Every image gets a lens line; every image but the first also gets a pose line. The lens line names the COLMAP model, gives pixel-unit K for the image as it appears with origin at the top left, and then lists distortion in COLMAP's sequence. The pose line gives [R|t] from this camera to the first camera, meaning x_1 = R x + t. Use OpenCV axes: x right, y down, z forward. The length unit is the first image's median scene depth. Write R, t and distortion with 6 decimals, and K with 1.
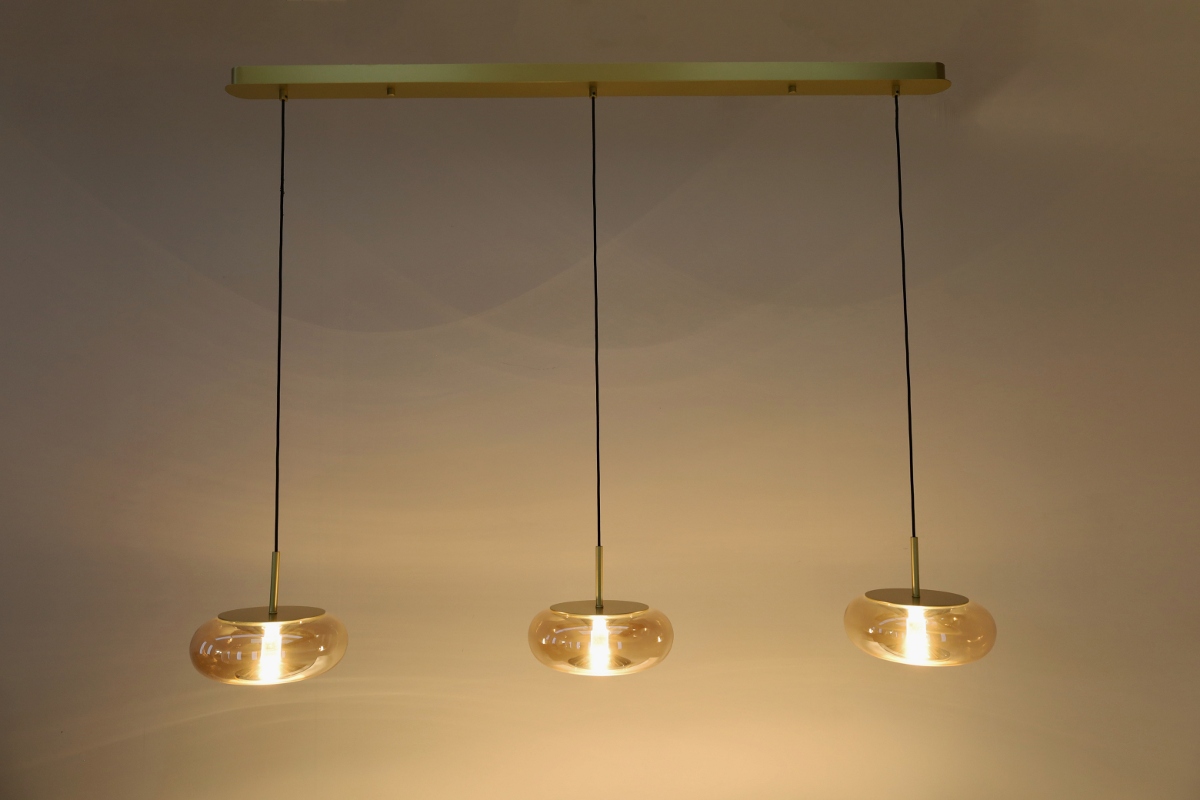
lens RADIAL K [[684.5, 0, 604.7], [0, 684.5, 379.9], [0, 0, 1]] dist [-0.012912, -0.000398]
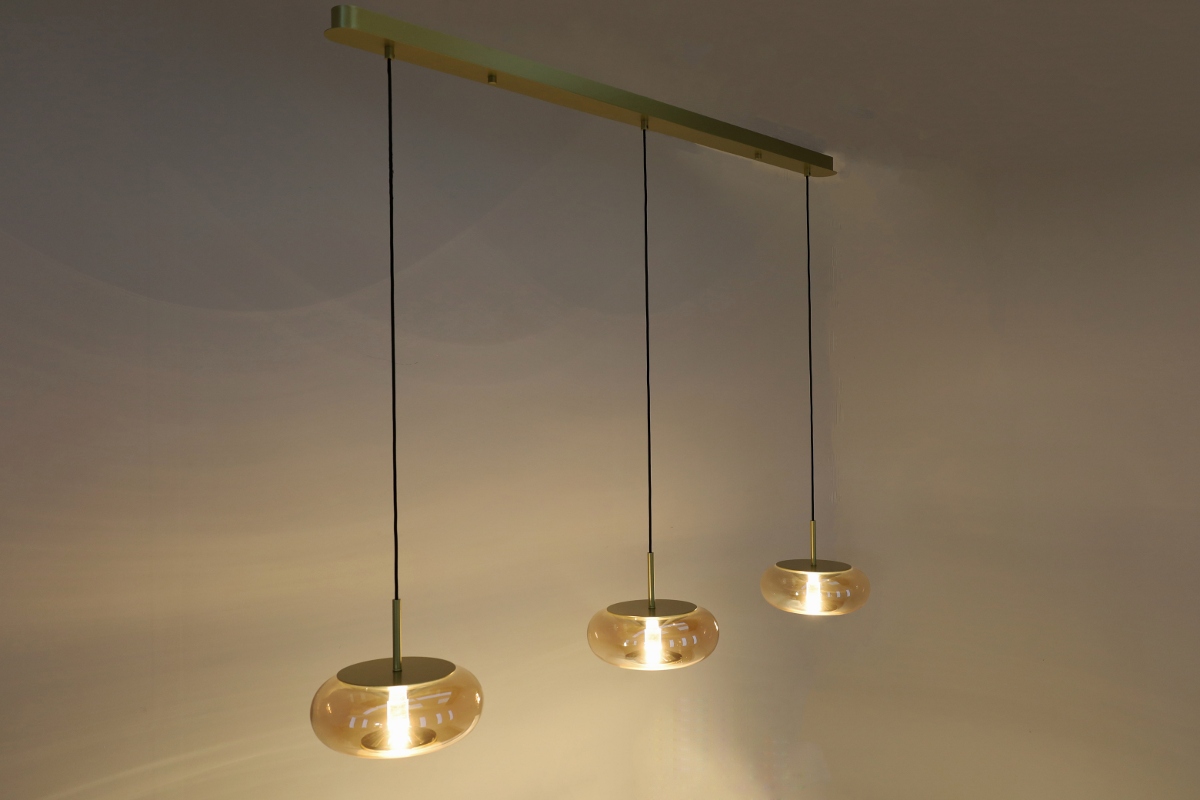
lens RADIAL K [[979.7, 0, 599.9], [0, 979.7, 401.6], [0, 0, 1]] dist [-0.000536, 0.000132]
pose [[0.711699, -0.000115, 0.702485, -0.765006], [0.006990, 0.999952, -0.006918, 0.013536], [-0.702450, 0.009834, 0.711665, -0.022026]]
